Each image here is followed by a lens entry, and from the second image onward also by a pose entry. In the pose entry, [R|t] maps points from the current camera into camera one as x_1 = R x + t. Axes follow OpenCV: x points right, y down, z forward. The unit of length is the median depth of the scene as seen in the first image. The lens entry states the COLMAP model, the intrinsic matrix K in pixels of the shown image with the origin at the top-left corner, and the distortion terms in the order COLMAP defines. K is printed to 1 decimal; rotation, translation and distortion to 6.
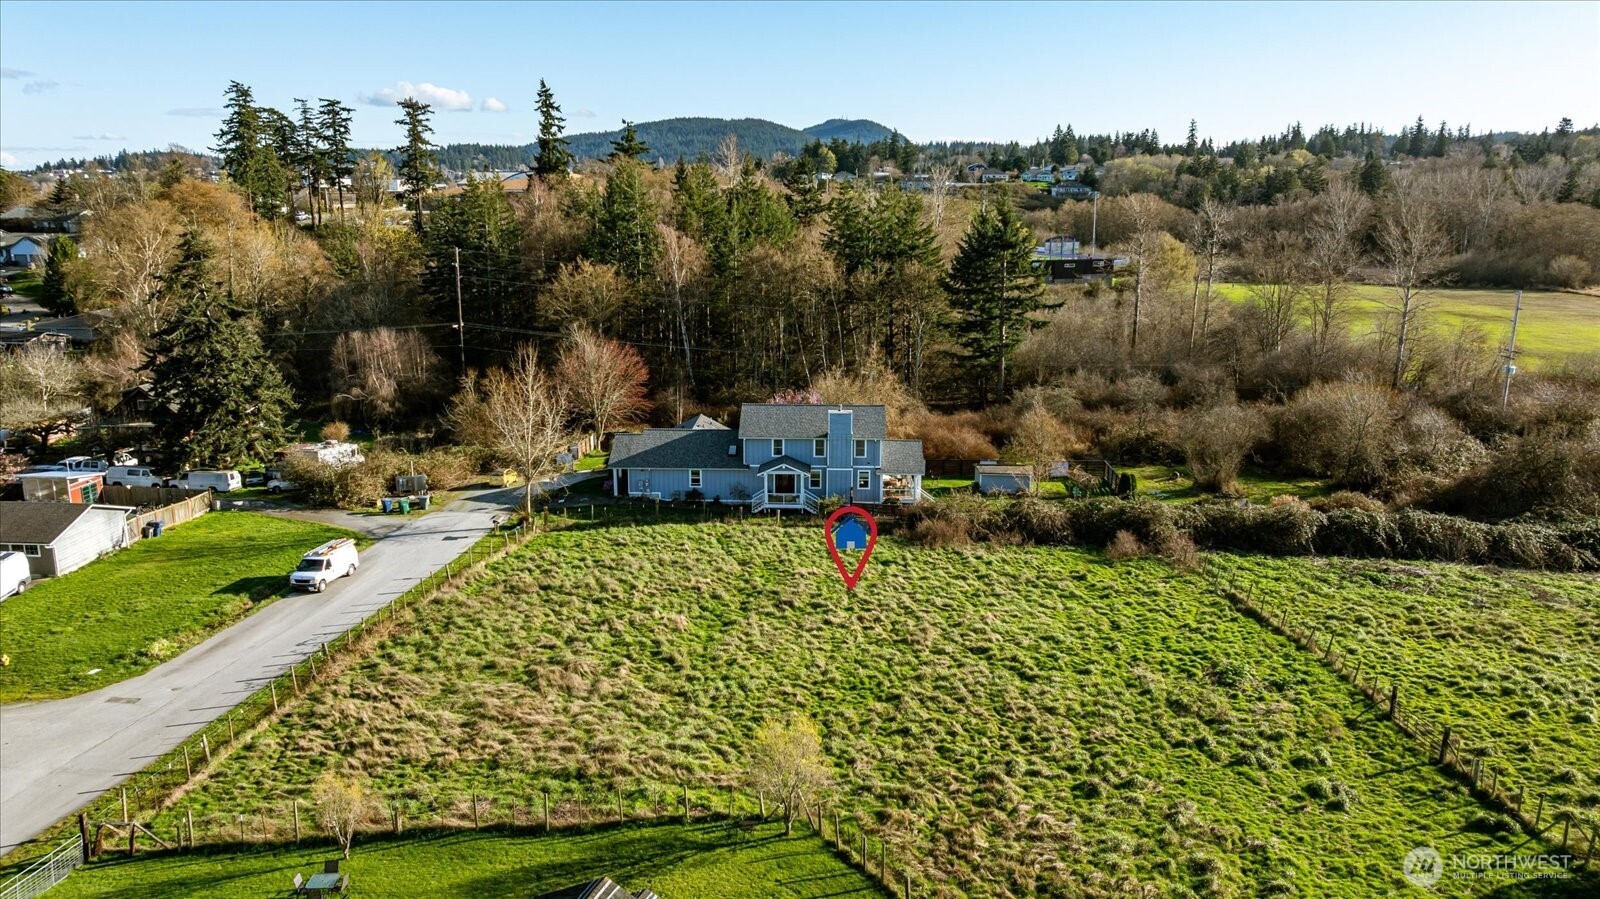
lens RADIAL K [[1122.4, 0, 798.9], [0, 1122.4, 444.3], [0, 0, 1]] dist [-0.027938, 0.025142]
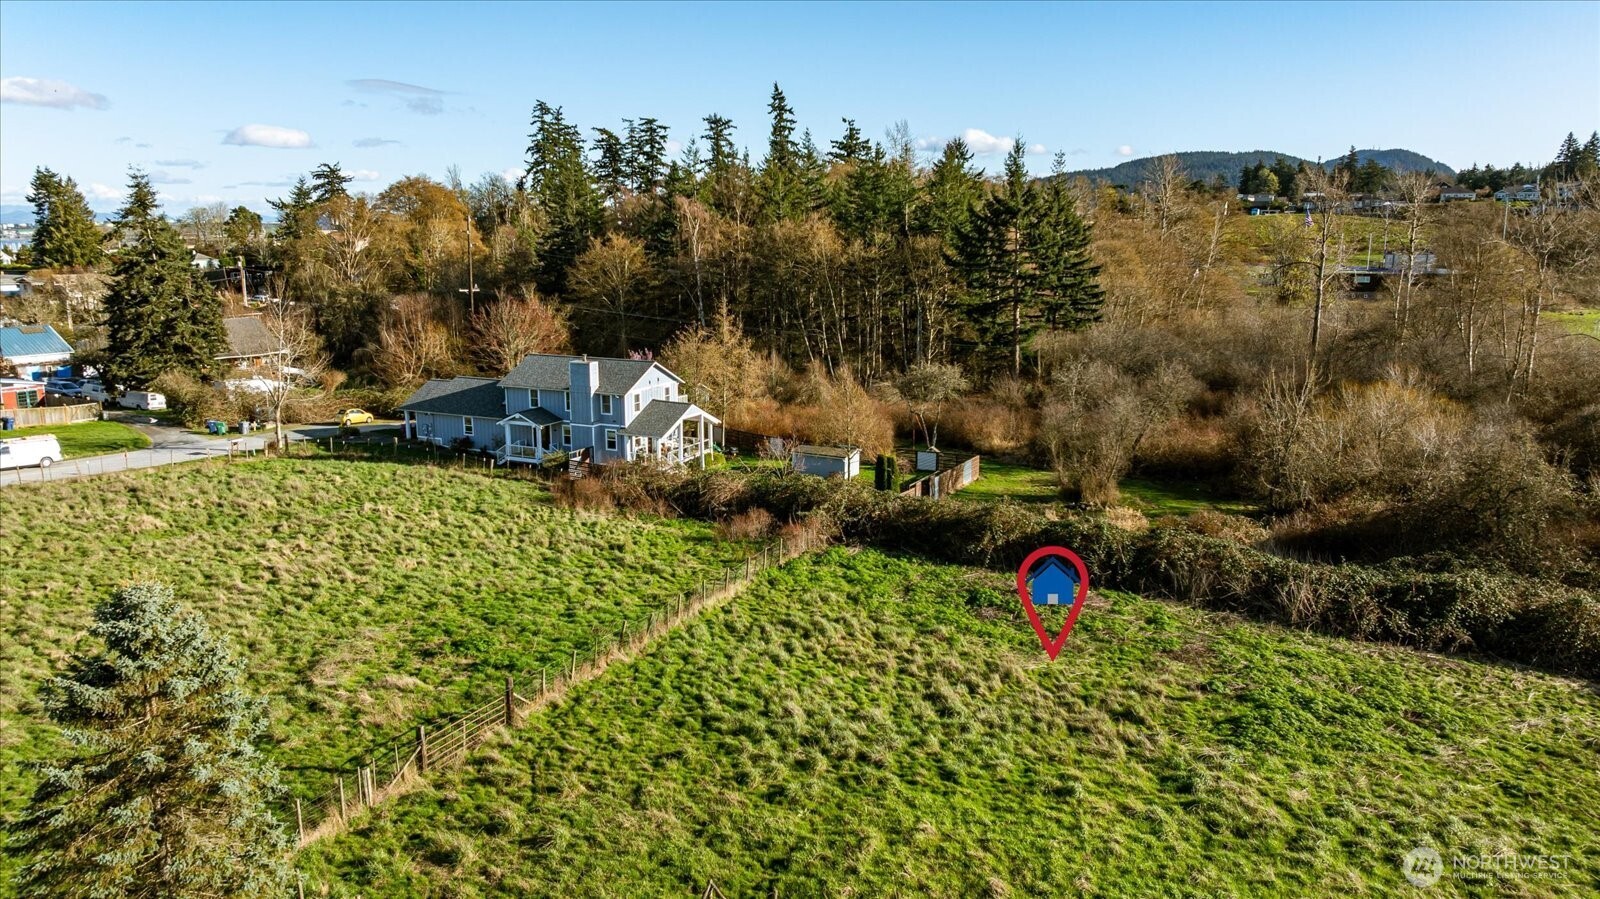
lens RADIAL K [[1122.4, 0, 800.9], [0, 1122.4, 444.4], [0, 0, 1]] dist [-0.027938, 0.025142]
pose [[0.907787, 0.074410, -0.412779, 0.191183], [-0.088296, 0.995987, -0.014637, 0.011716], [0.410033, 0.049734, 0.910714, 0.079017]]
